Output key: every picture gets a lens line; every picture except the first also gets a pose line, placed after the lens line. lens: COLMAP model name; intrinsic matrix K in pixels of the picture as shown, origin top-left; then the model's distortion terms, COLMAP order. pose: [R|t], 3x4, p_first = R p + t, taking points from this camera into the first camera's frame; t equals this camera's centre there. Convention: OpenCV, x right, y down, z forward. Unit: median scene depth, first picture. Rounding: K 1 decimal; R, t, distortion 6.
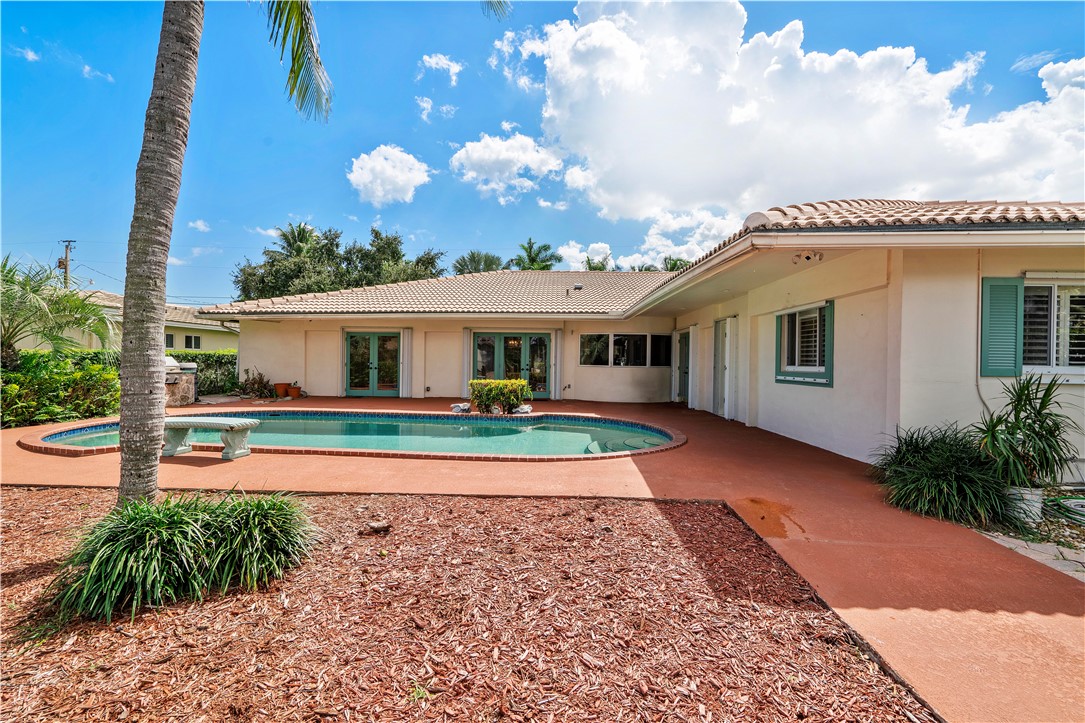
lens RADIAL K [[492.0, 0, 538.2], [0, 492.0, 361.6], [0, 0, 1]] dist [-0.001285, 0.001024]
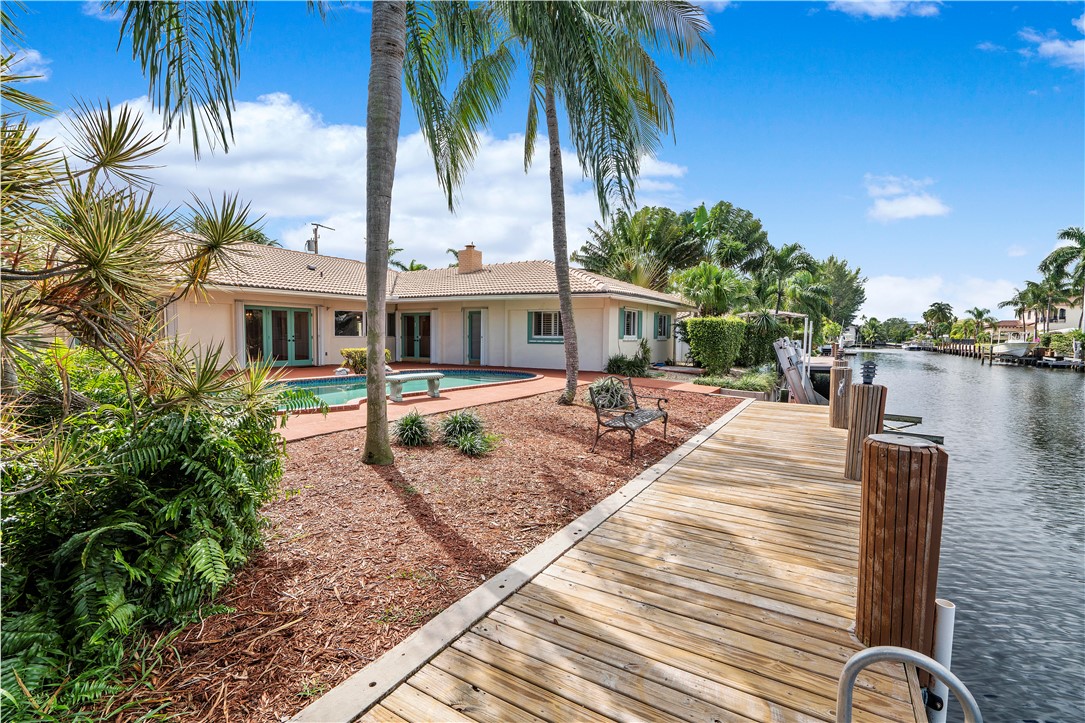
lens RADIAL K [[492.0, 0, 538.2], [0, 492.0, 361.6], [0, 0, 1]] dist [-0.001285, 0.001024]
pose [[0.472713, -0.053497, 0.879591, -0.779206], [0.000361, 0.998167, 0.060515, -0.004458], [-0.881216, -0.028289, 0.471866, -0.011770]]
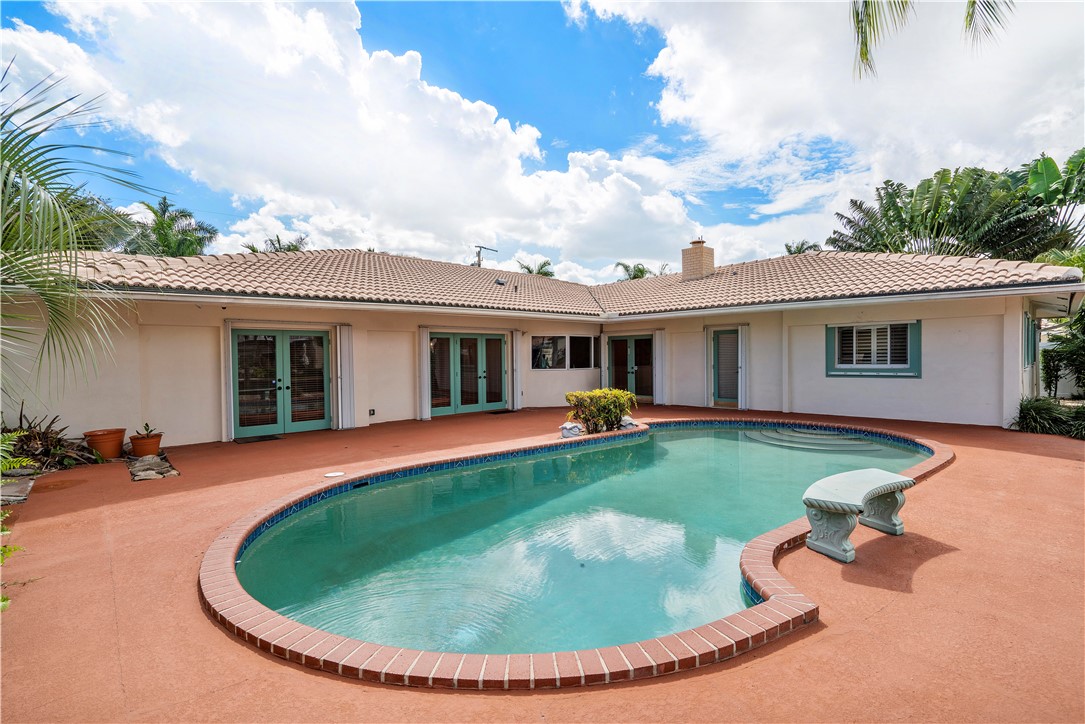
lens RADIAL K [[492.0, 0, 538.2], [0, 492.0, 362.1], [0, 0, 1]] dist [-0.001285, 0.001024]
pose [[0.695068, -0.029206, 0.718351, -0.594962], [0.023944, 0.999561, 0.017471, -0.023394], [-0.718545, 0.005057, 0.695462, 0.364587]]
